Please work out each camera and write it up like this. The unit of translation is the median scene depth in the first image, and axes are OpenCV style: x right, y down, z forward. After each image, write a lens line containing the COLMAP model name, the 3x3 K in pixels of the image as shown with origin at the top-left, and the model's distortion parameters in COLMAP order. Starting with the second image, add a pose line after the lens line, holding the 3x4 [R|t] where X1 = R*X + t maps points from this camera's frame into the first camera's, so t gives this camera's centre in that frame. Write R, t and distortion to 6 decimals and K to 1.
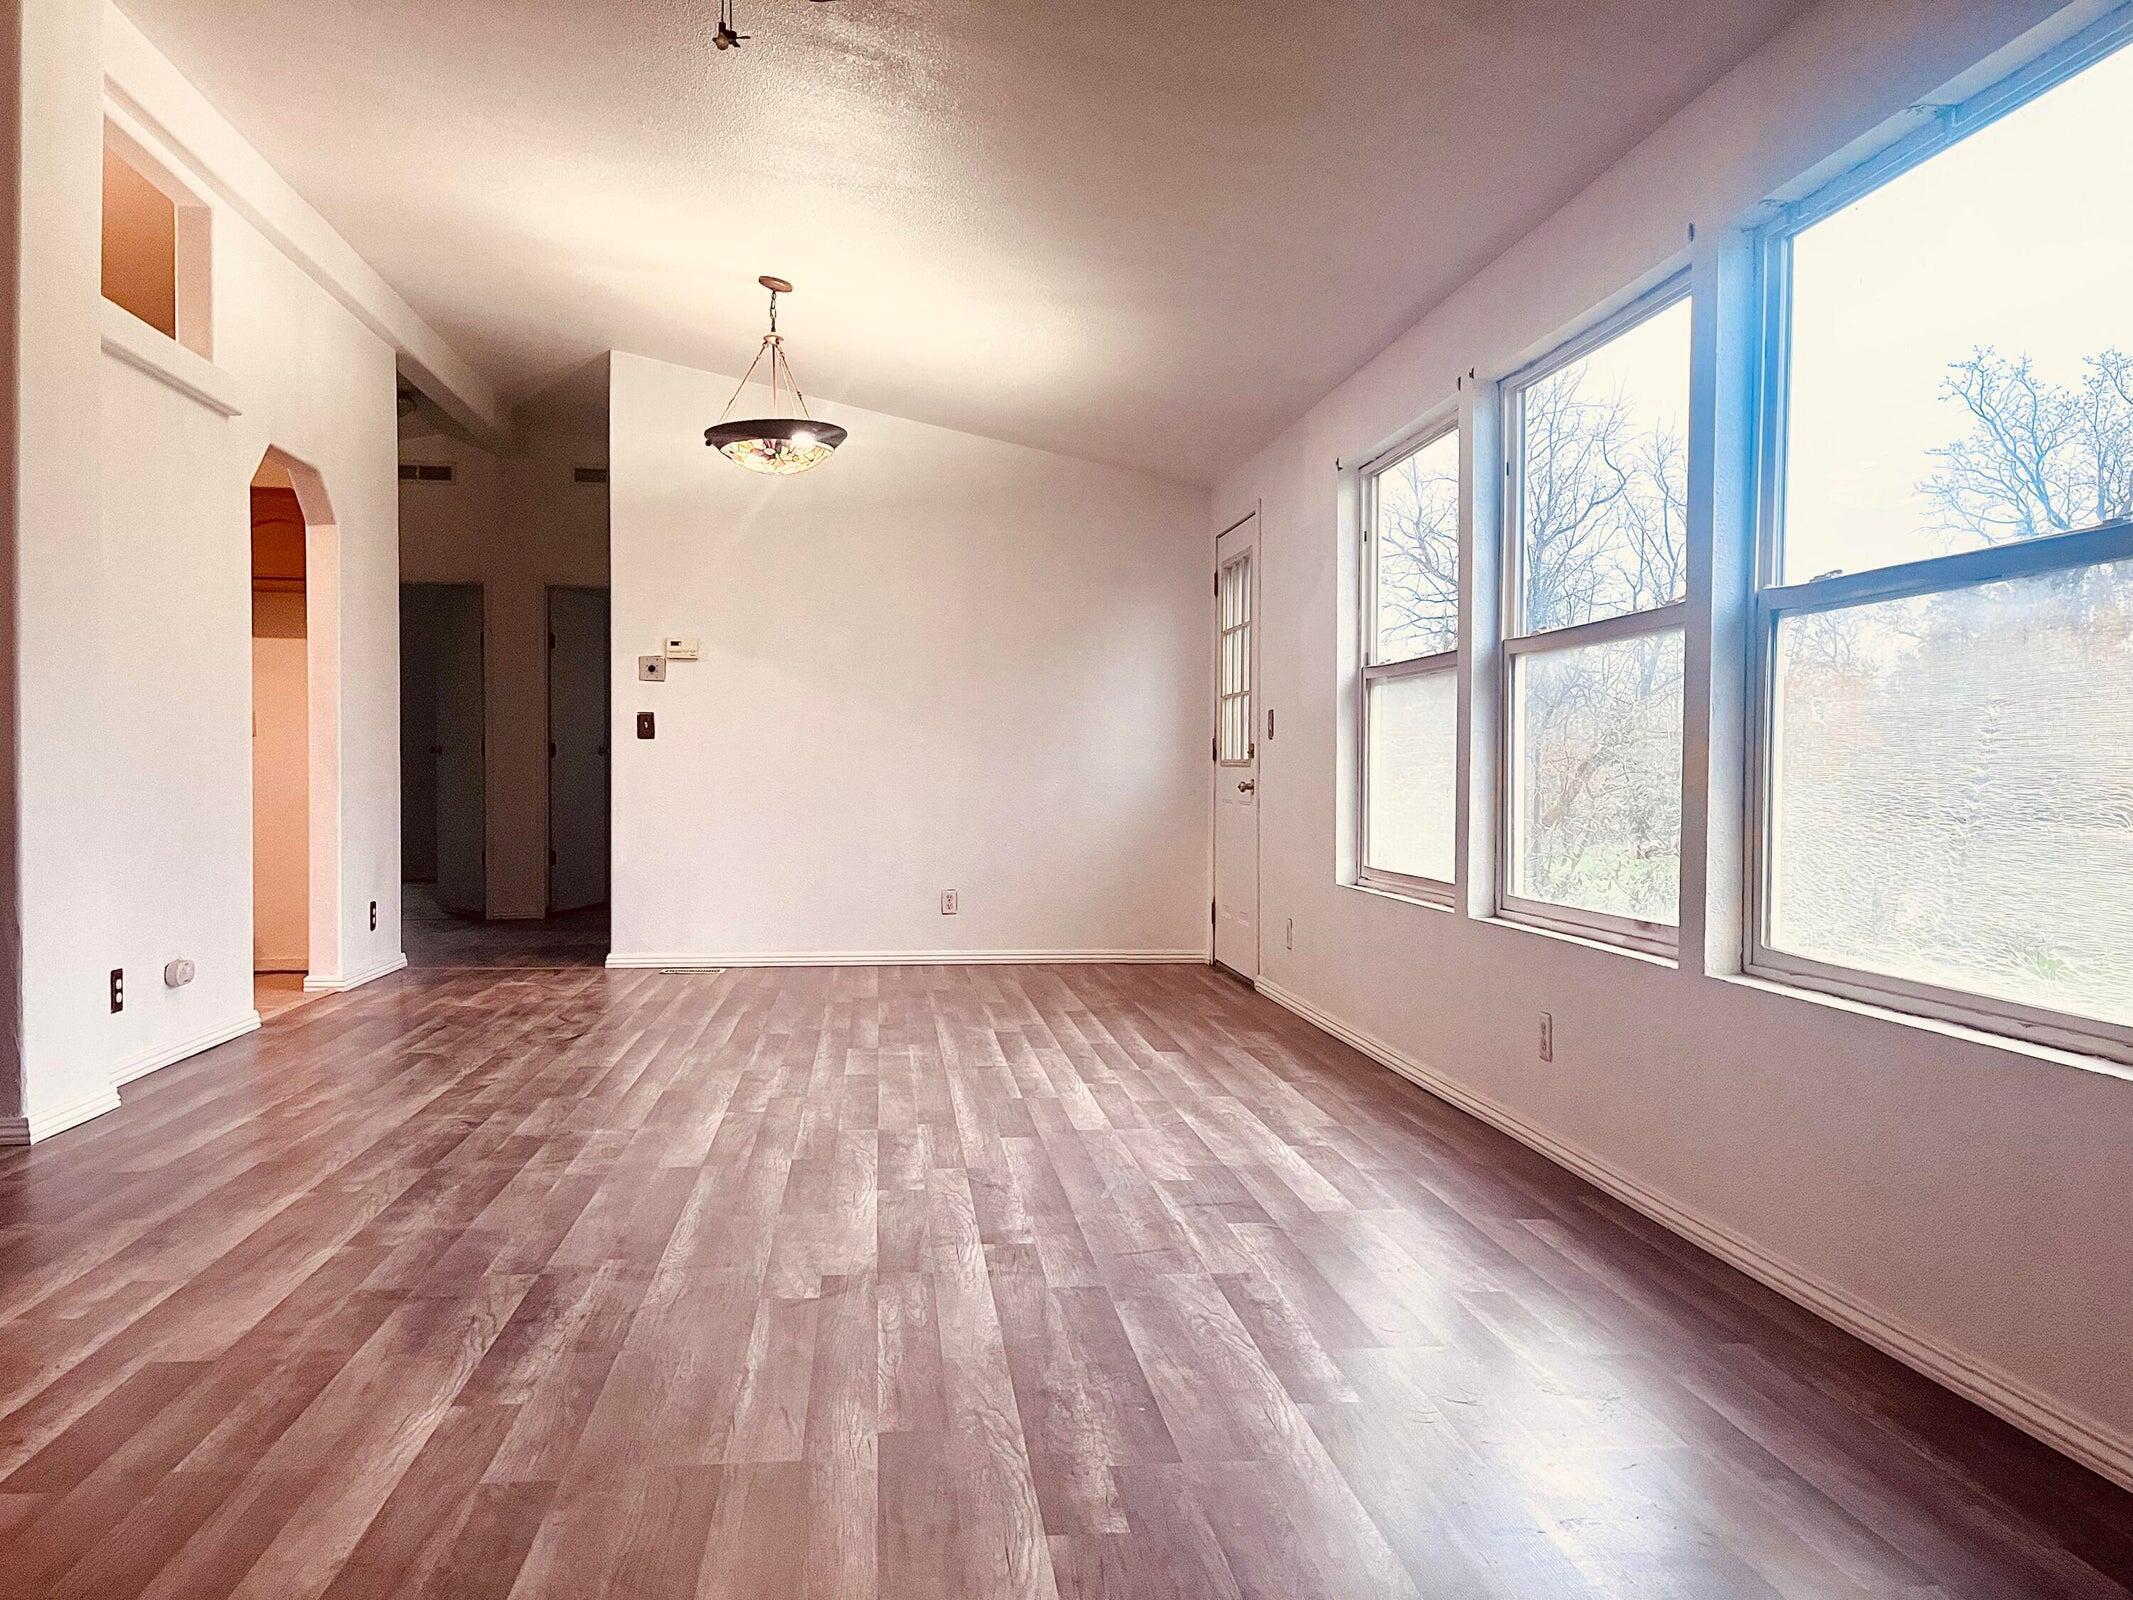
lens RADIAL K [[1622.2, 0, 1068.5], [0, 1622.2, 807.6], [0, 0, 1]] dist [0.068132, -0.093075]
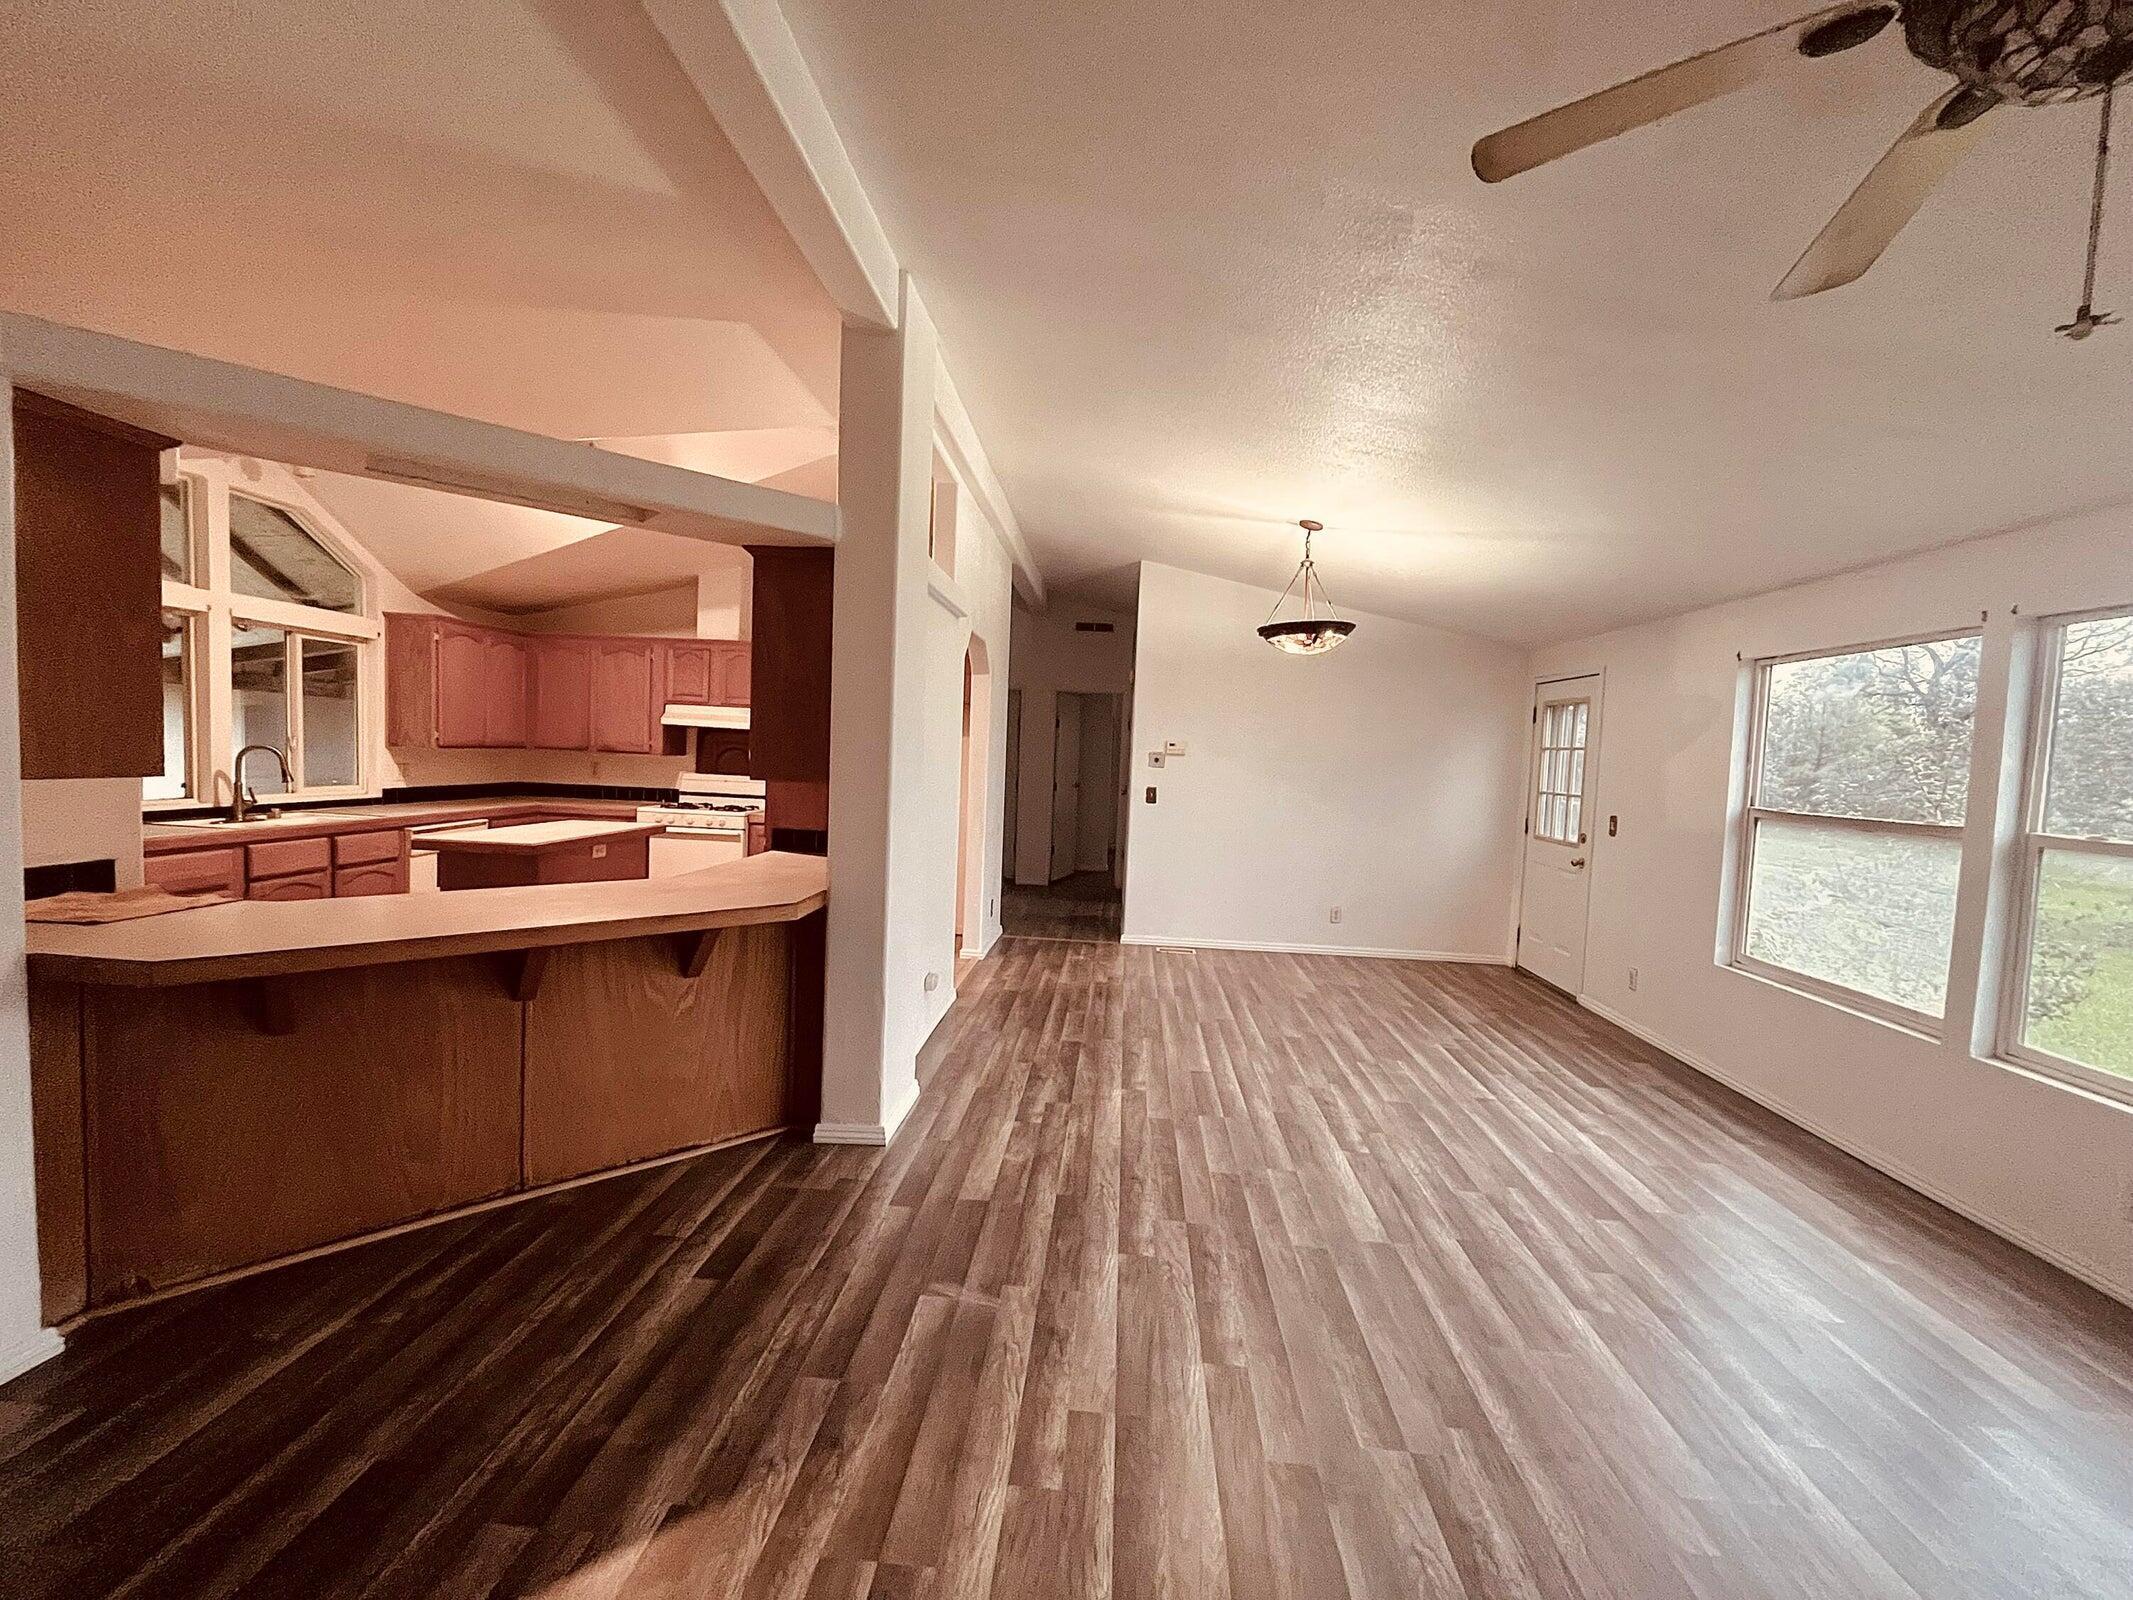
lens RADIAL K [[861.3, 0, 1076.2], [0, 861.3, 799.3], [0, 0, 1]] dist [-0.001491, -0.000355]
pose [[0.984540, 0.045585, -0.169124, -0.246172], [-0.040418, 0.998609, 0.033872, -0.093851], [0.170432, -0.026513, 0.985013, 0.200473]]
